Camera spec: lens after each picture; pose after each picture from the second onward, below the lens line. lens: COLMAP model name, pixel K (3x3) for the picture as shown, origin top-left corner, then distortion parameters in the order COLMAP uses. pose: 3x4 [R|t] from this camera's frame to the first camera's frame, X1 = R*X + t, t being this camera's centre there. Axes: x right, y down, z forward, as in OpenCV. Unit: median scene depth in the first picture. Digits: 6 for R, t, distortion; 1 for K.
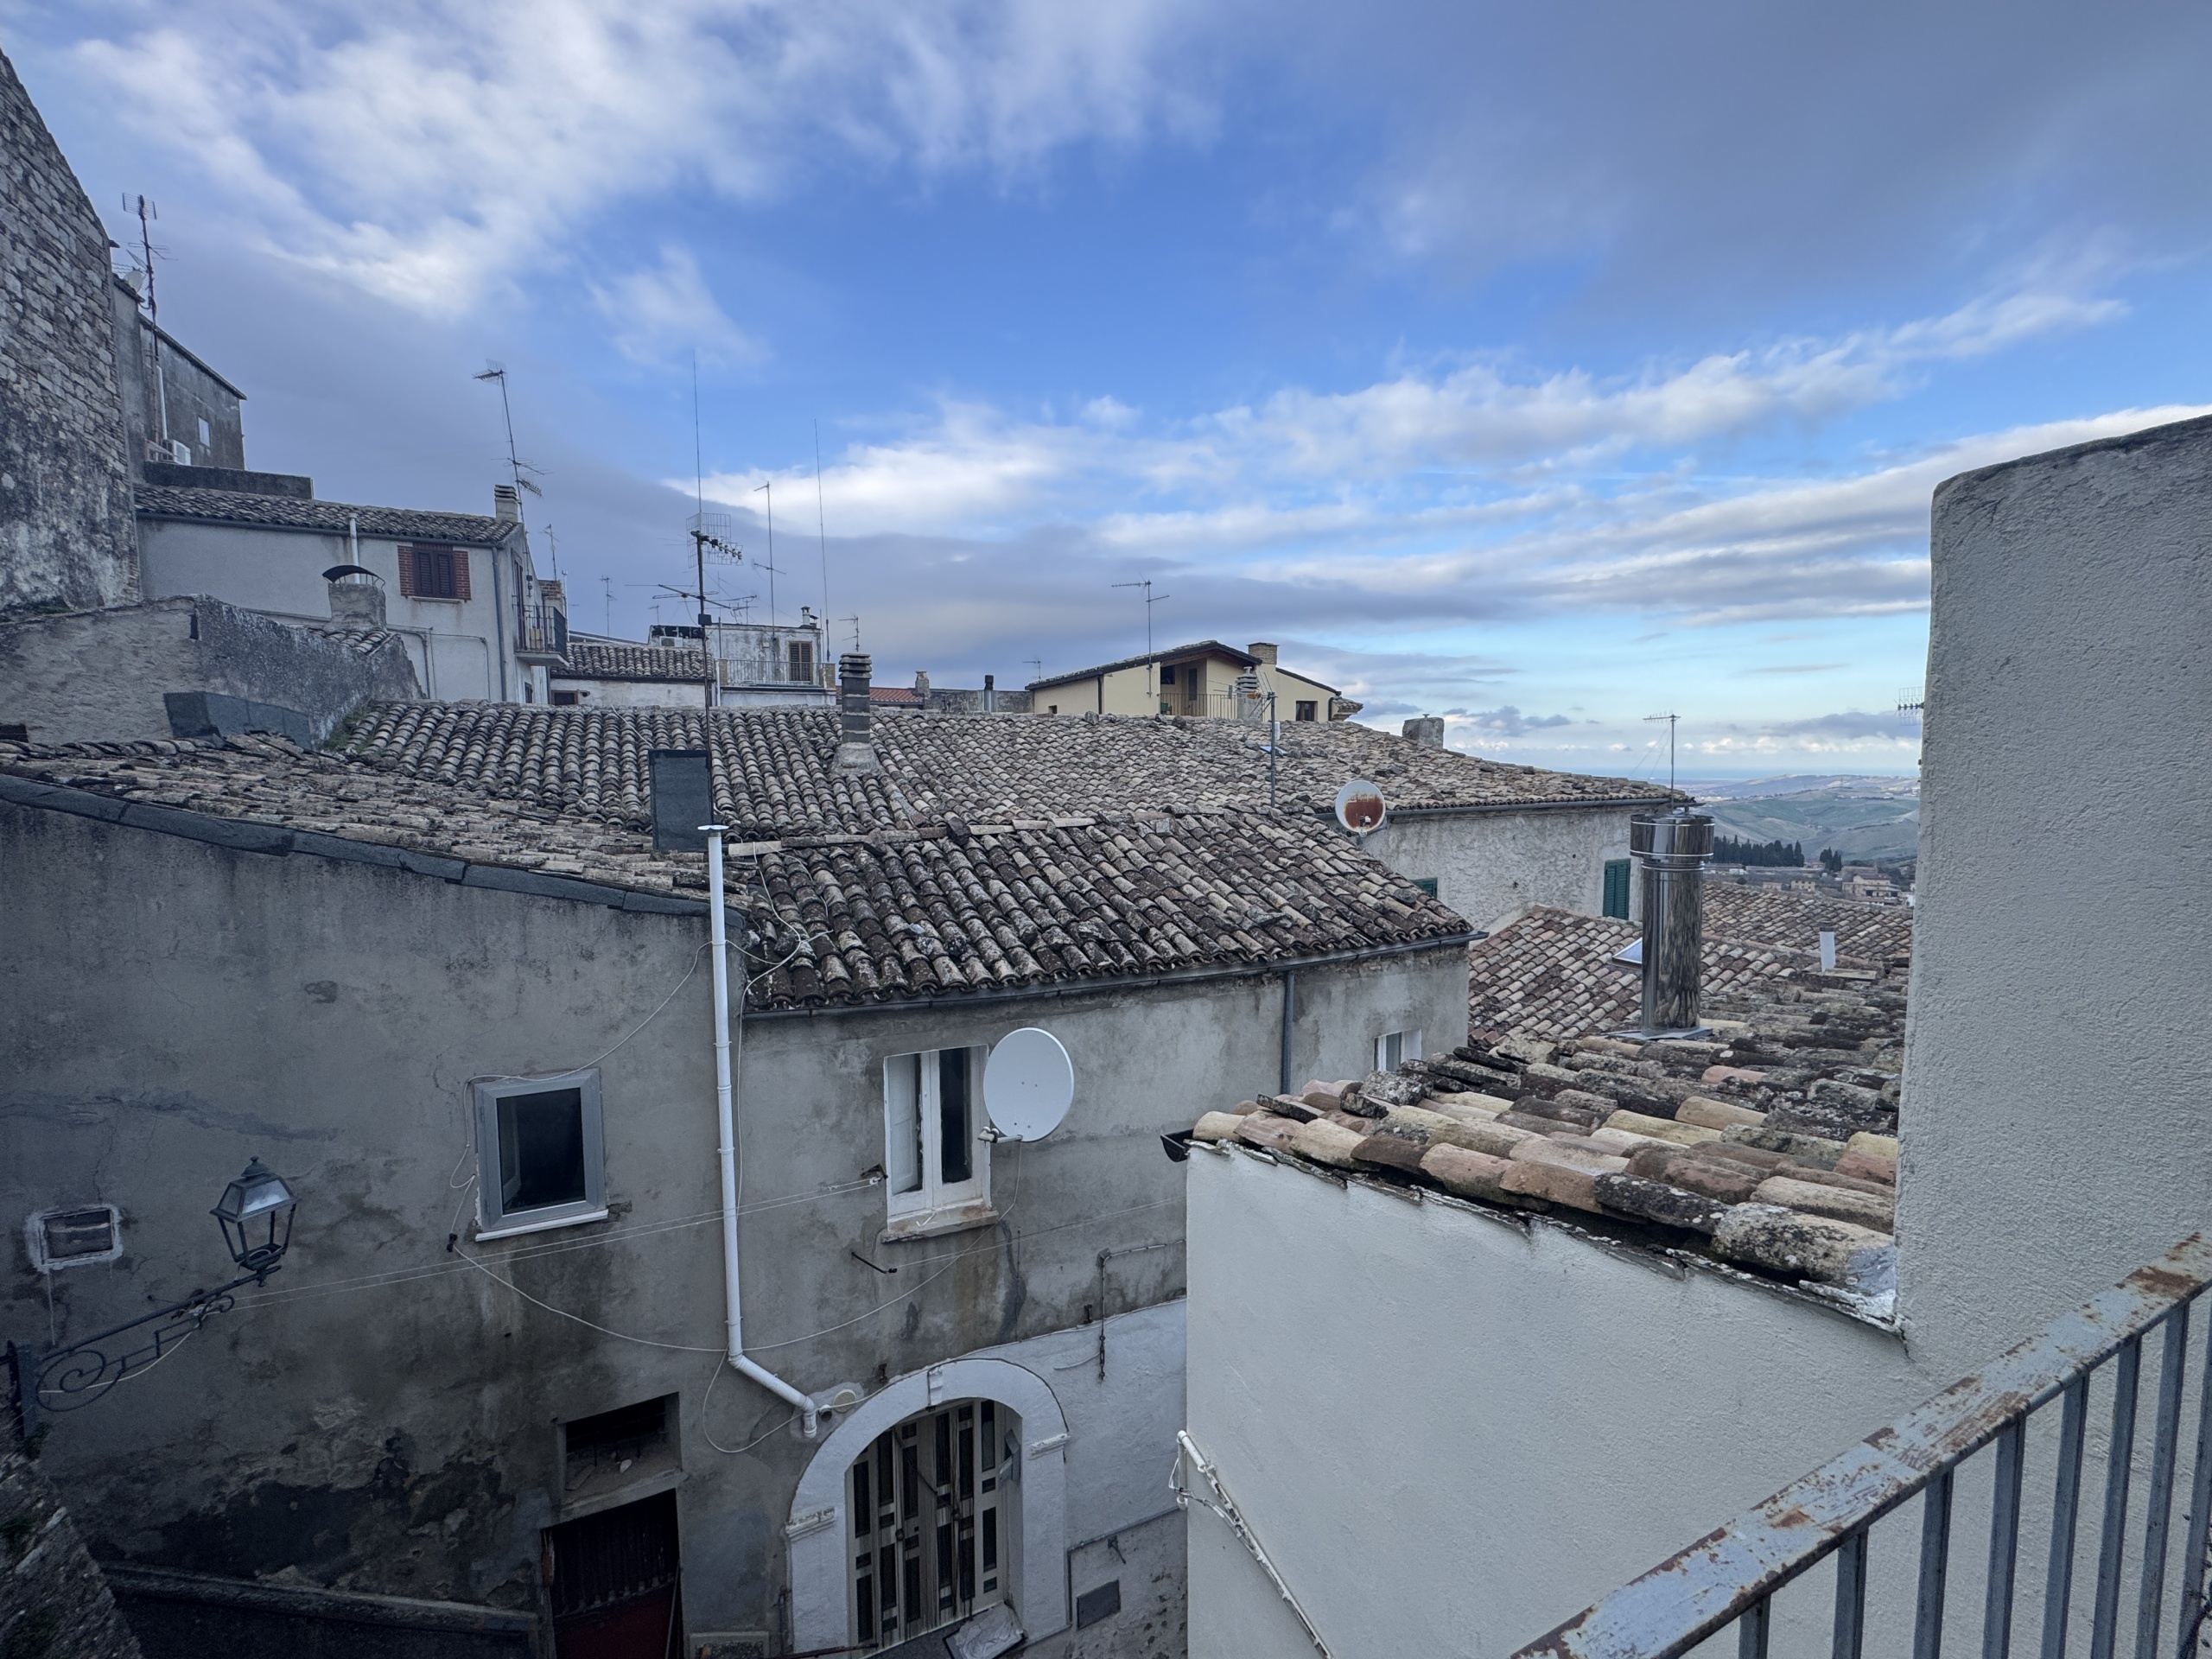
lens RADIAL K [[878.1, 0, 1104.6], [0, 878.1, 818.7], [0, 0, 1]] dist [-0.003315, -0.000394]
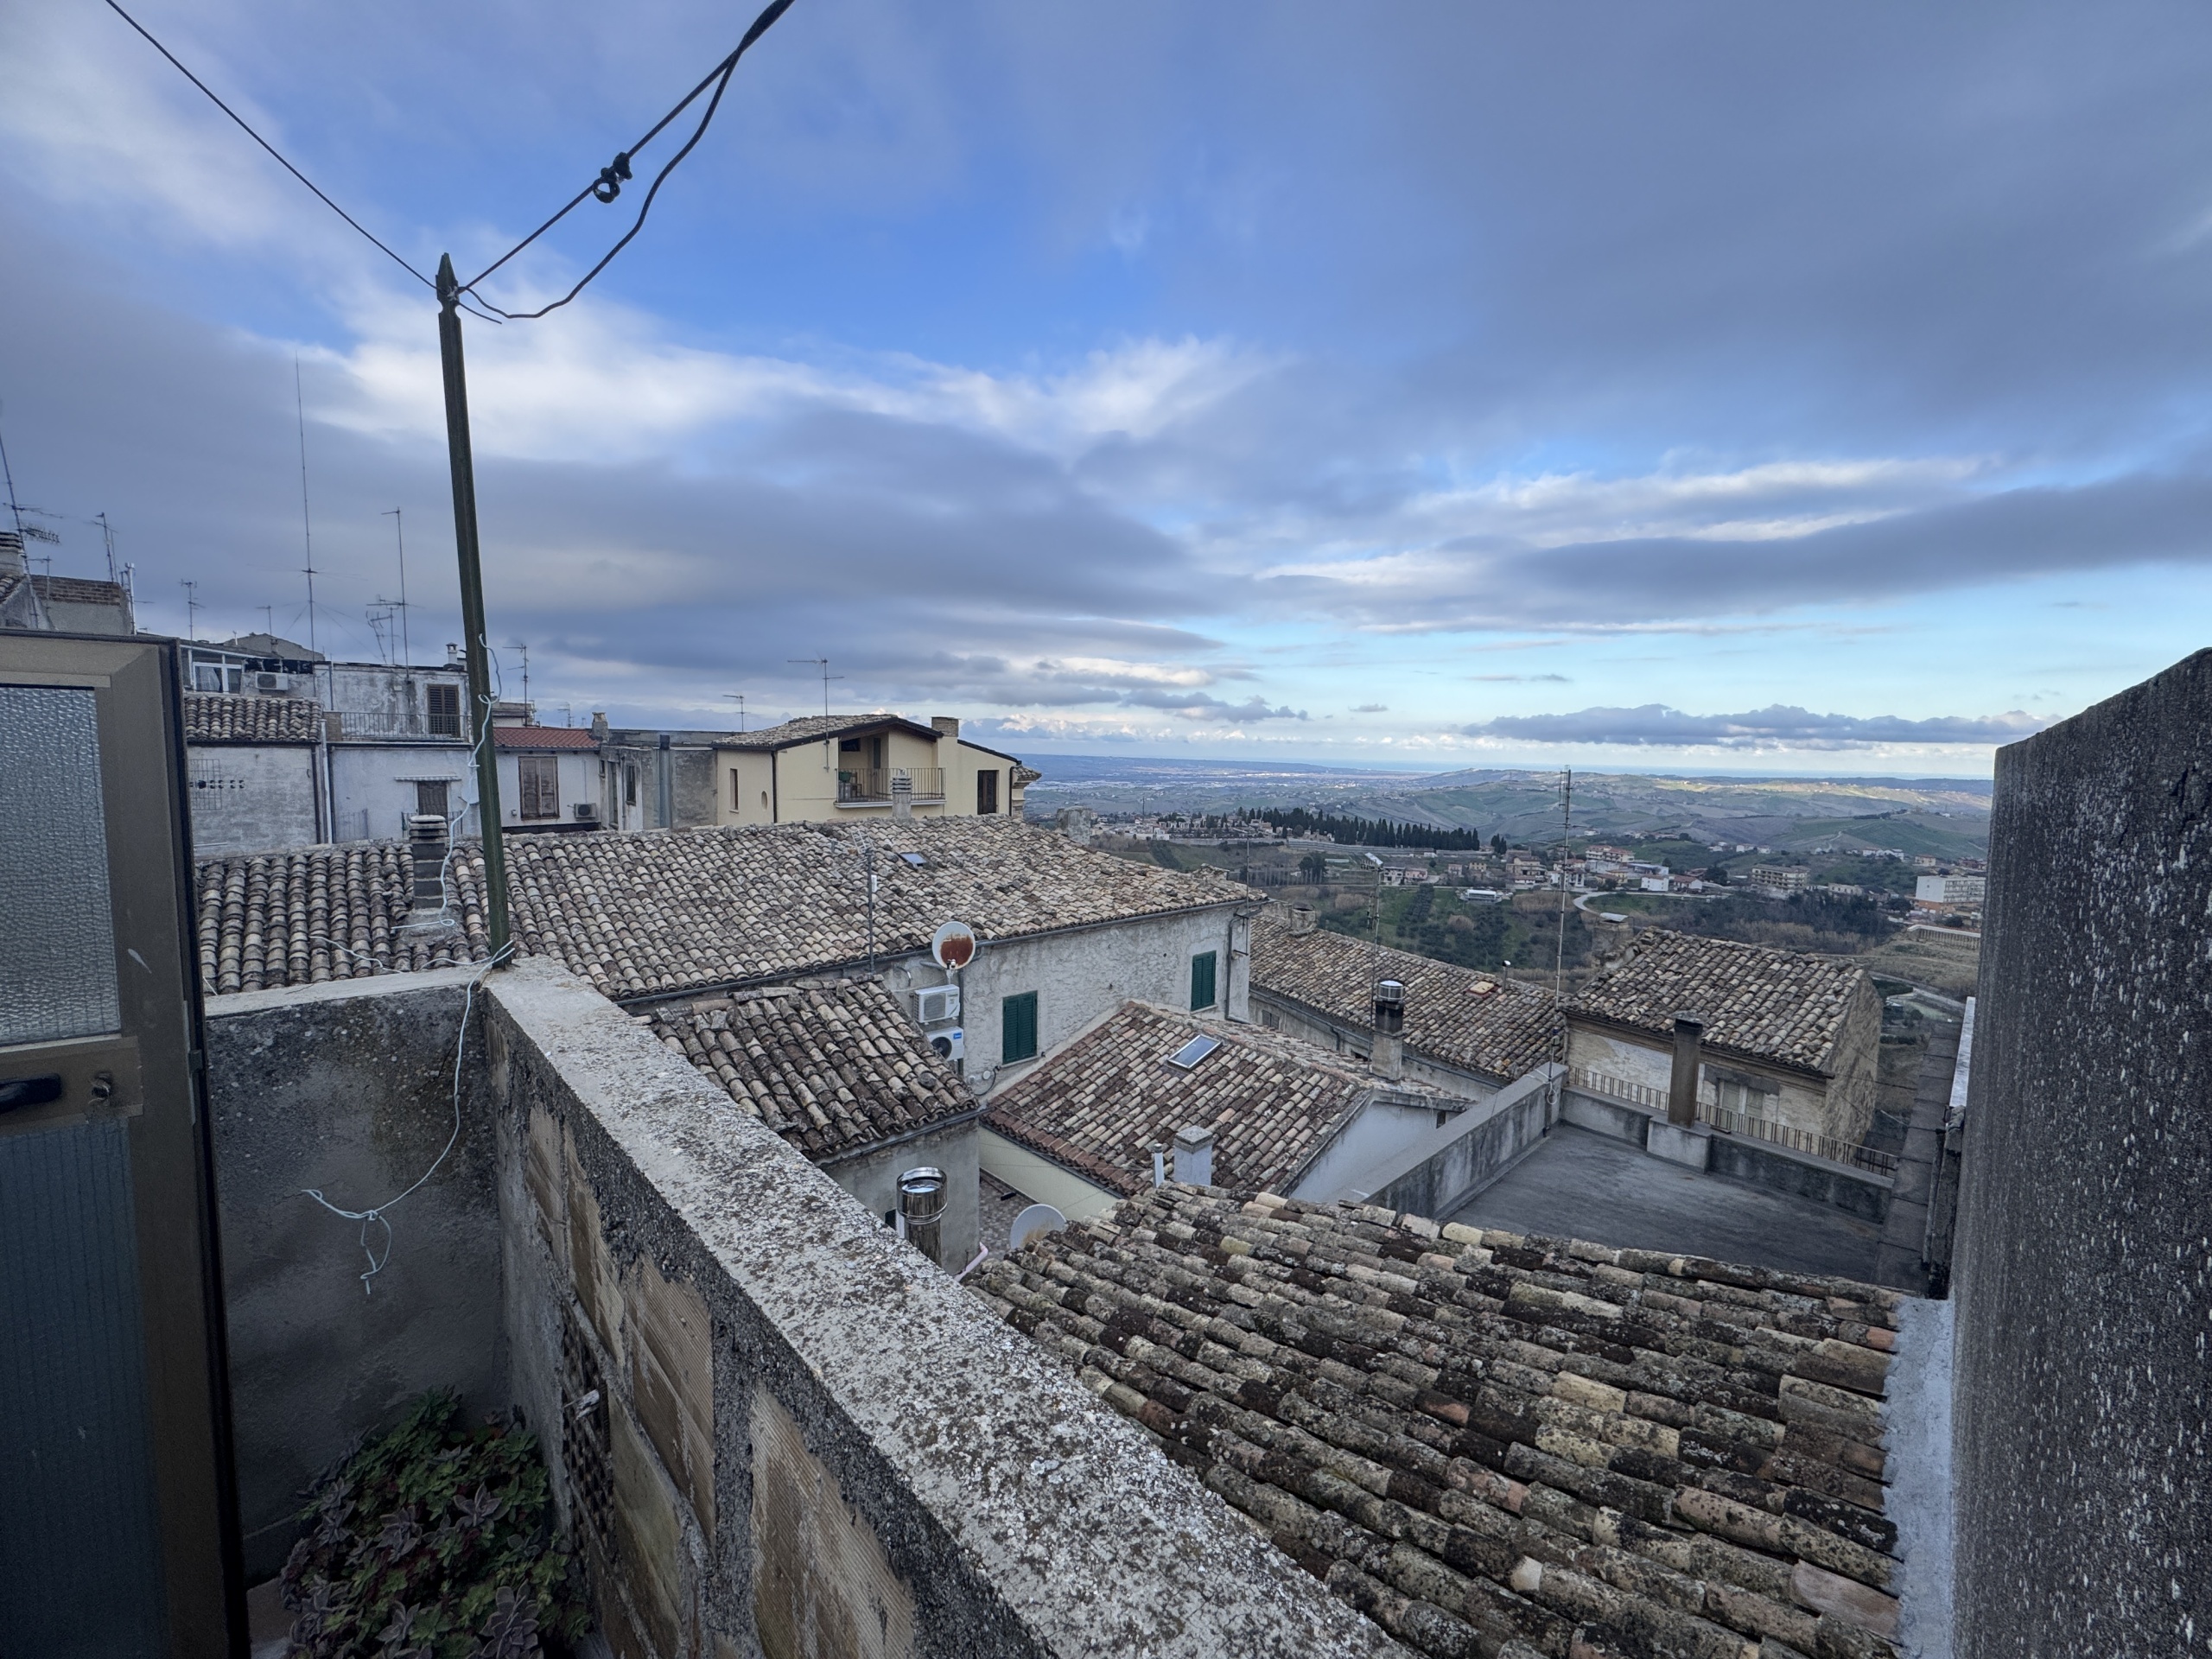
lens RADIAL K [[875.1, 0, 1097.4], [0, 875.1, 827.7], [0, 0, 1]] dist [-0.001888, -0.000540]
pose [[0.965310, 0.001768, 0.261100, 0.346787], [-0.007842, 0.999722, 0.022224, -0.381946], [-0.260989, -0.023501, 0.965056, -0.266689]]
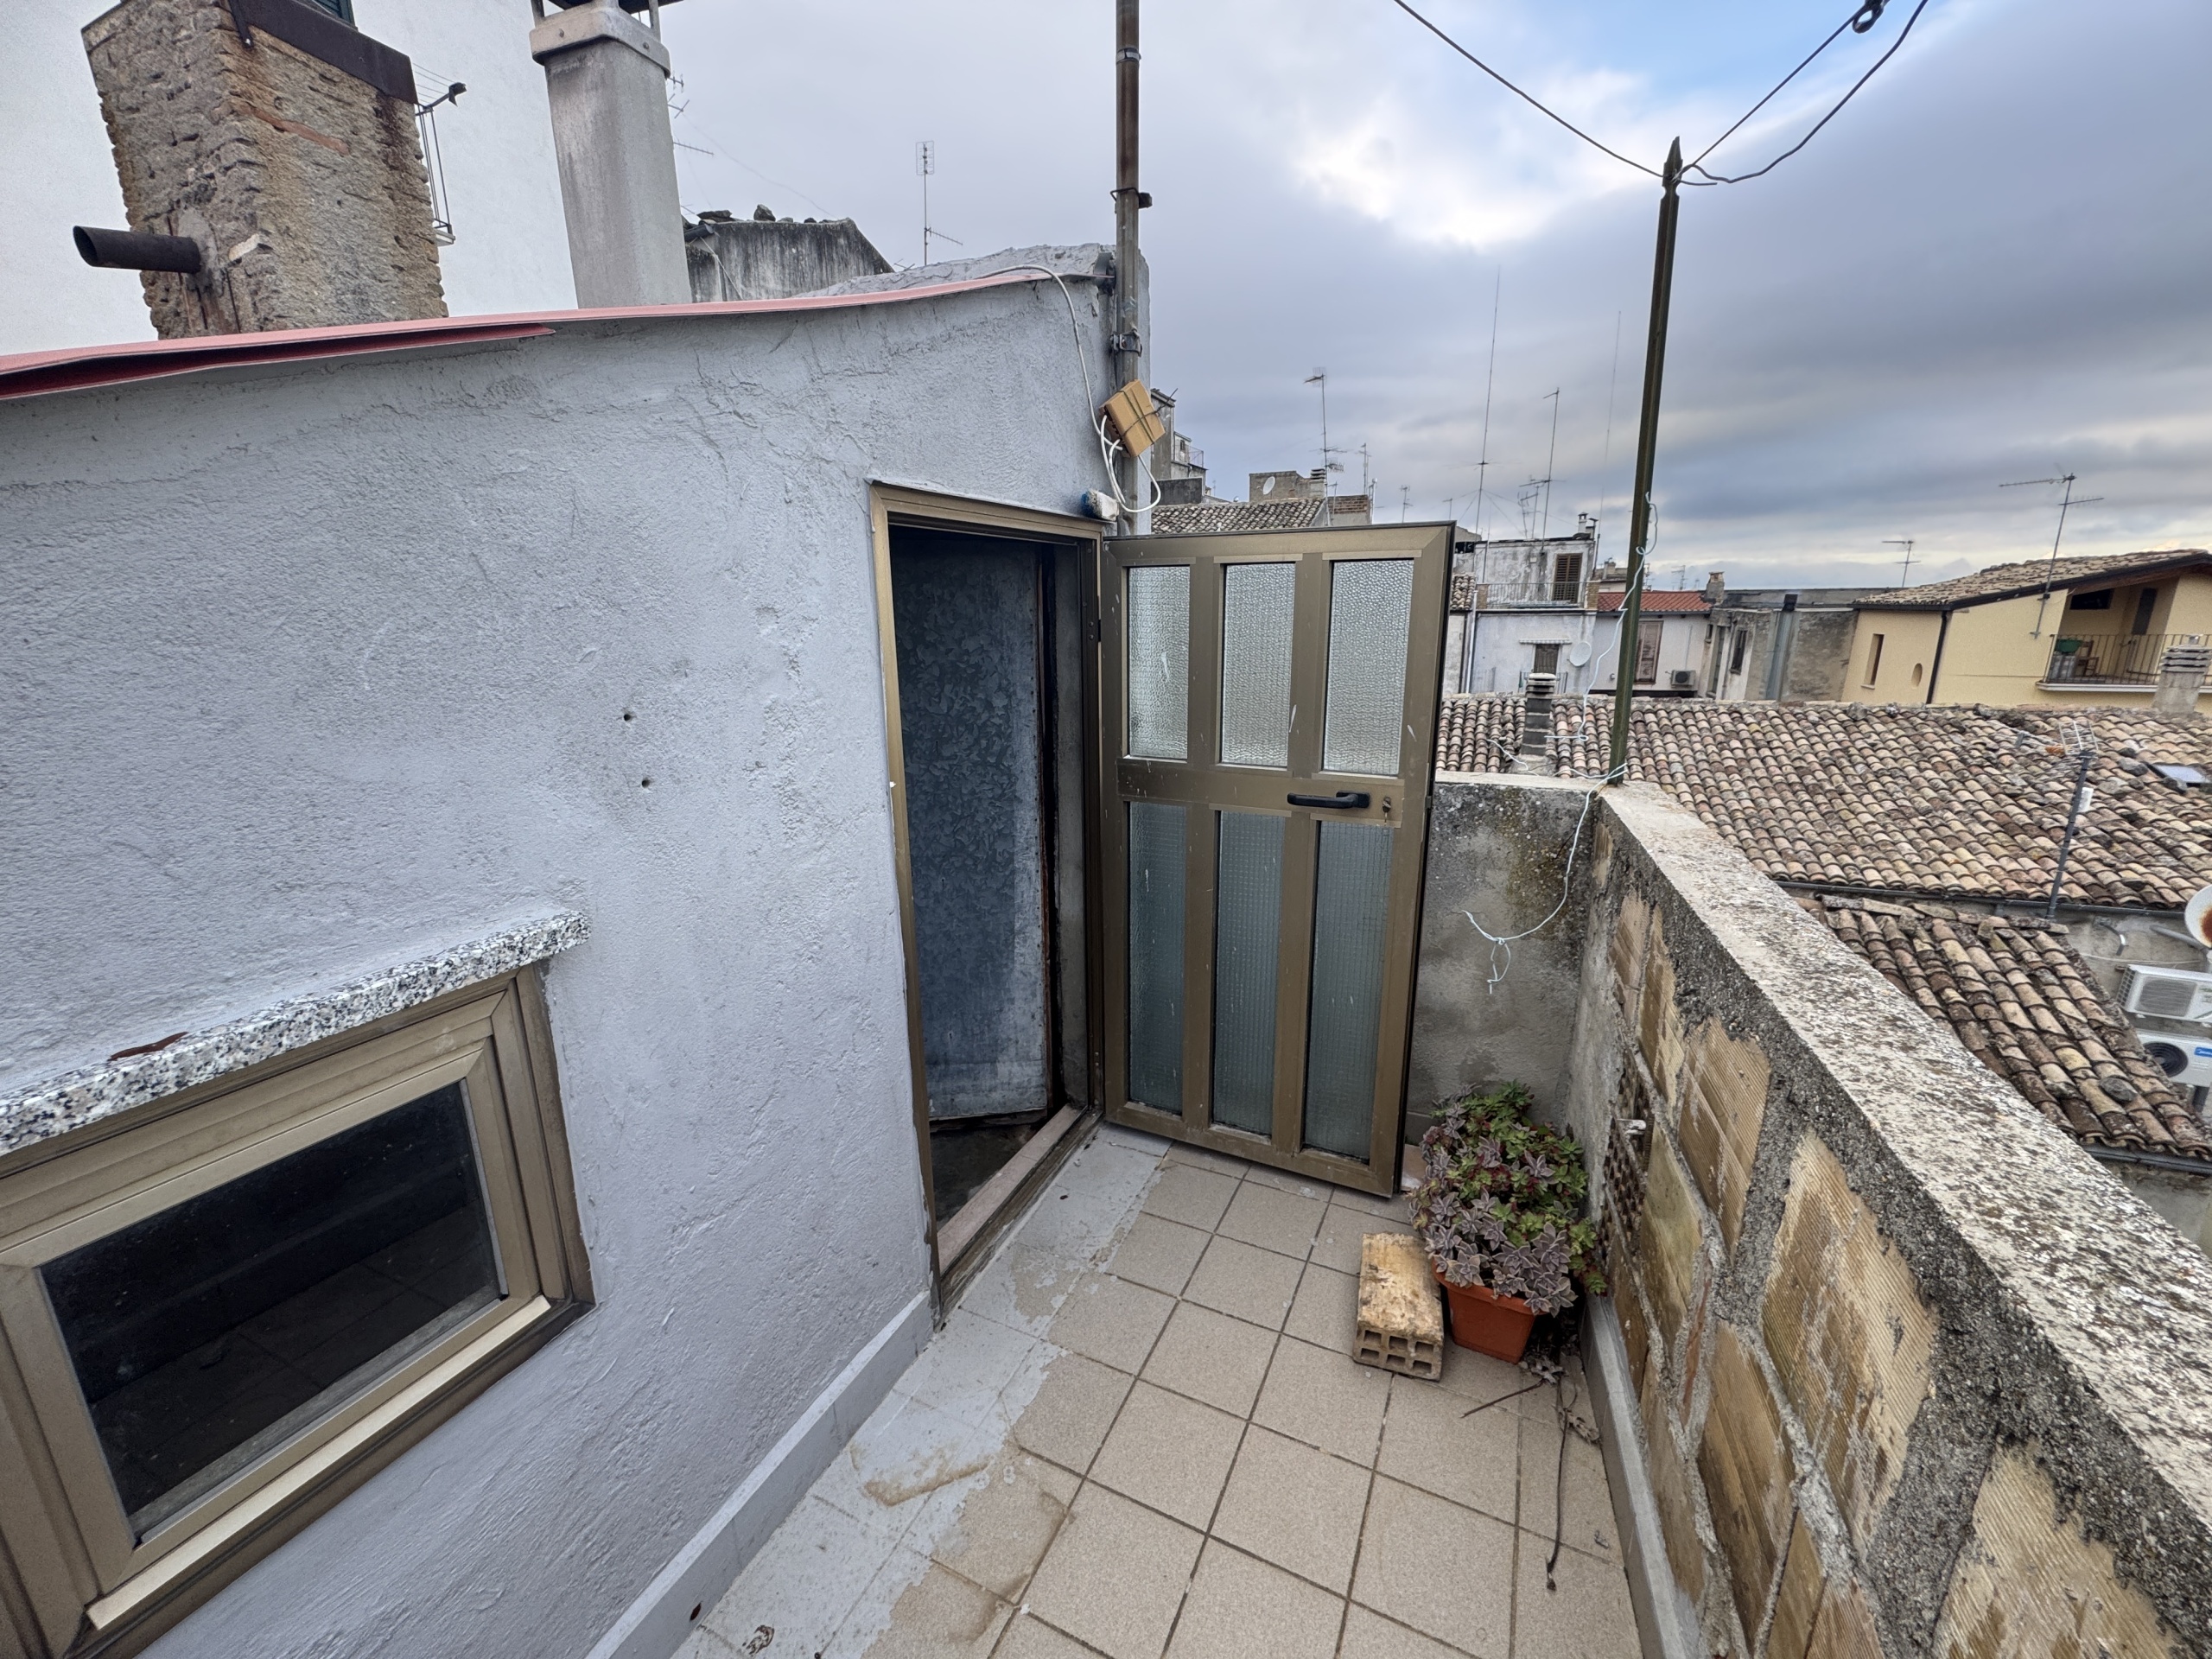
lens RADIAL K [[877.5, 0, 1111.8], [0, 877.5, 821.6], [0, 0, 1]] dist [-0.003701, 0.000501]
pose [[0.668702, 0.178223, -0.721854, 0.350488], [-0.047649, 0.979124, 0.197602, -0.373930], [0.742002, -0.097741, 0.663234, -0.305008]]
